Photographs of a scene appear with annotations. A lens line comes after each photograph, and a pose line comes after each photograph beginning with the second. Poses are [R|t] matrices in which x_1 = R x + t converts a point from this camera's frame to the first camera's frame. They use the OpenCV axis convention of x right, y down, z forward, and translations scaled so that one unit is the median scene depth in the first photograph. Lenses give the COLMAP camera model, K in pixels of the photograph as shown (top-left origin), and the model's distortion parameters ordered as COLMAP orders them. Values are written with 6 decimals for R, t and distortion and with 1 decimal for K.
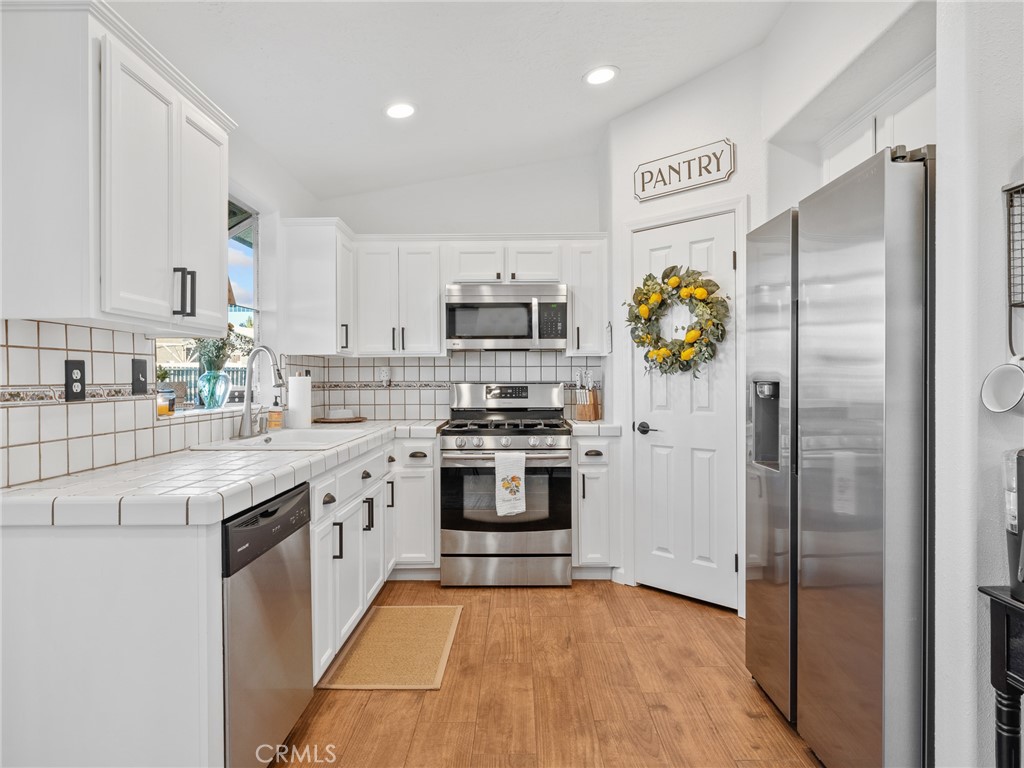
lens RADIAL K [[628.7, 0, 517.2], [0, 628.7, 381.5], [0, 0, 1]] dist [-0.007588, -0.000760]
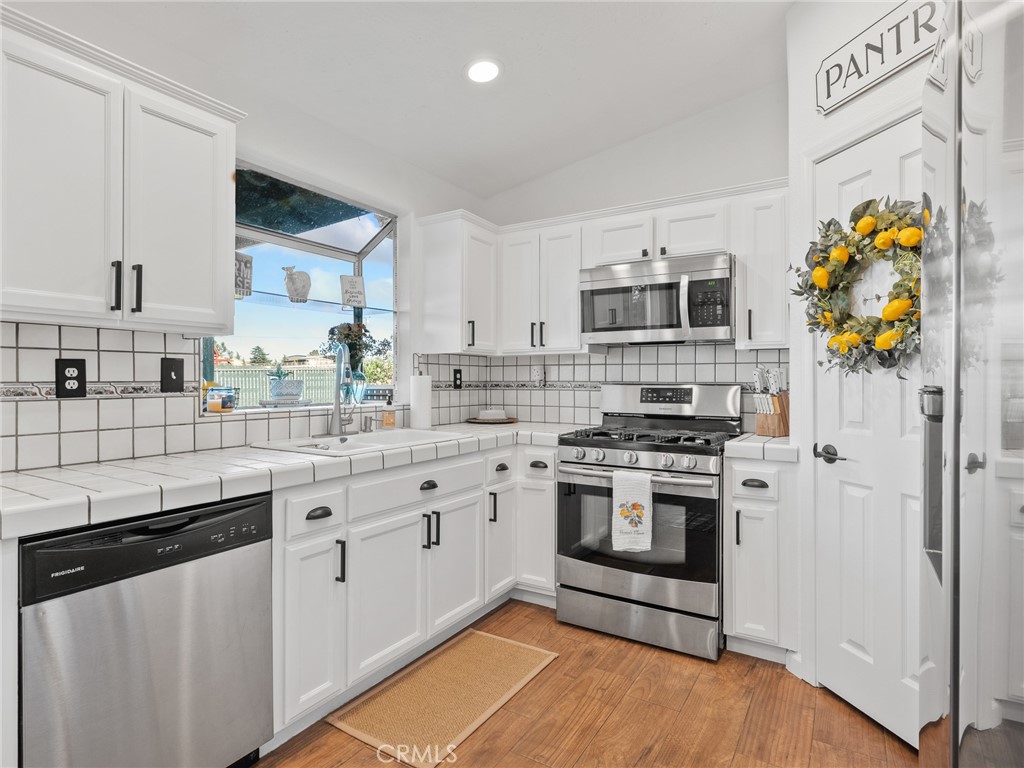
lens RADIAL K [[566.8, 0, 510.5], [0, 566.8, 378.7], [0, 0, 1]] dist [0.007072, -0.001420]
pose [[0.846470, 0.003839, -0.532423, 0.242843], [-0.006454, 0.999975, -0.003051, -0.001254], [0.532397, 0.006019, 0.846473, 0.319442]]
